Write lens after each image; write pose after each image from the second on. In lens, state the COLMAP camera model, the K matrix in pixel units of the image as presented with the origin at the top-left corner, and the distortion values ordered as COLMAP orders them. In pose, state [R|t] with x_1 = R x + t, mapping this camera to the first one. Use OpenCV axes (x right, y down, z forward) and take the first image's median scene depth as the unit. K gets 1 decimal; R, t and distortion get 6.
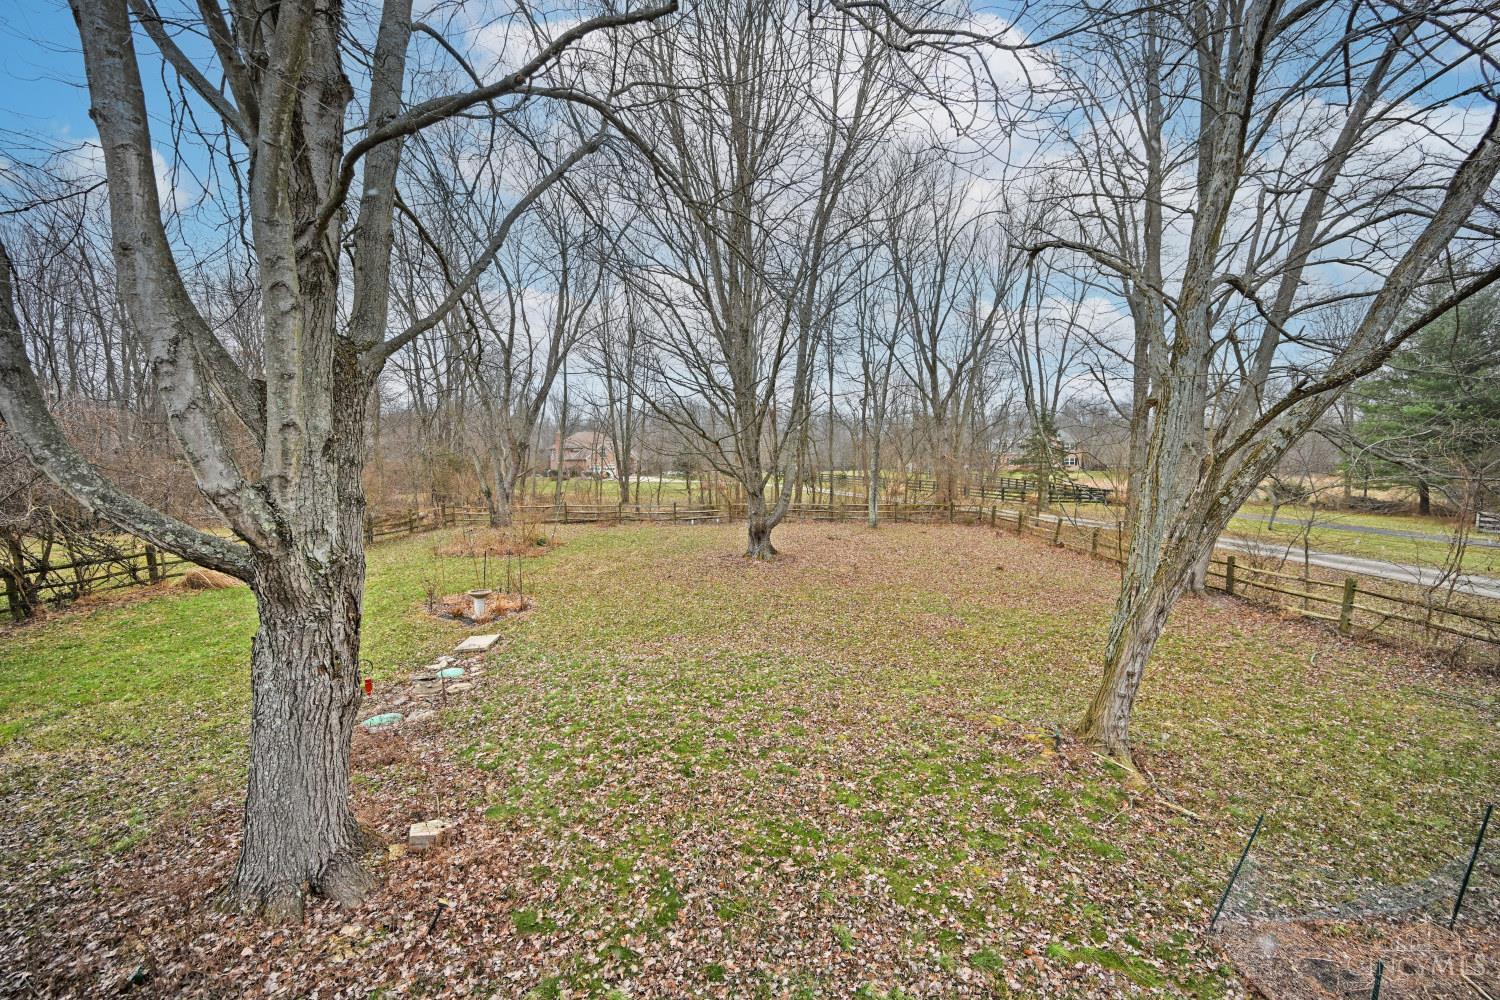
lens RADIAL K [[589.5, 0, 750.0], [0, 589.5, 500.0], [0, 0, 1]] dist [-0.001315, -0.000198]
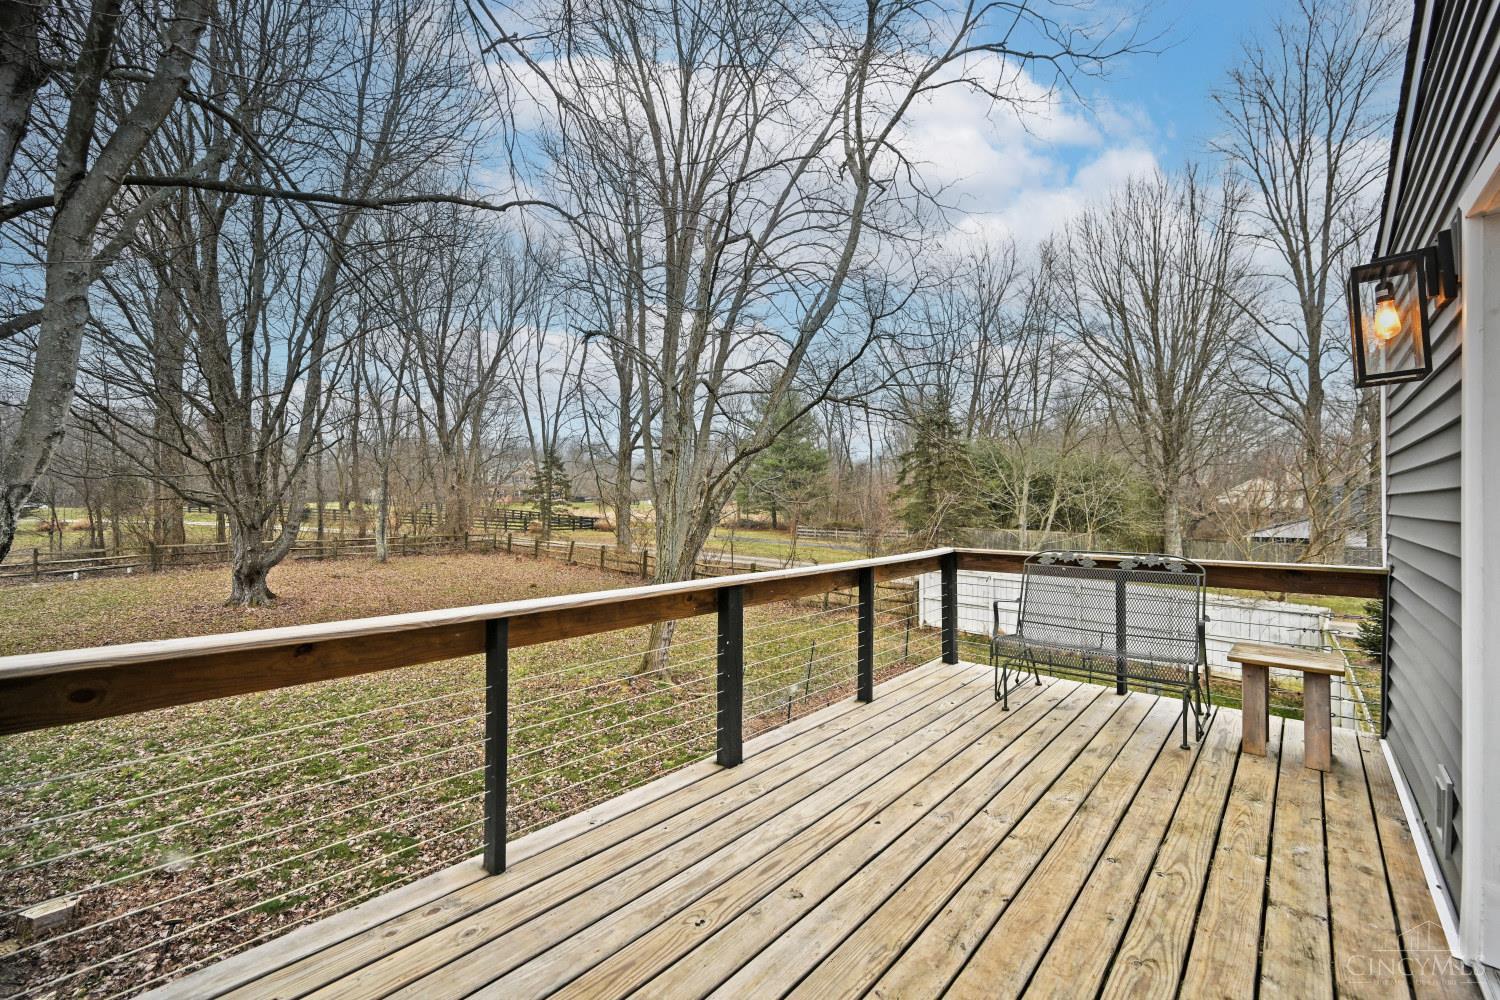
lens RADIAL K [[589.5, 0, 750.0], [0, 589.5, 500.0], [0, 0, 1]] dist [-0.001315, -0.000198]
pose [[0.686141, 0.000529, 0.727468, -0.101105], [0.038849, 0.998546, -0.037368, 0.009337], [-0.726431, 0.053901, 0.685123, -0.072674]]
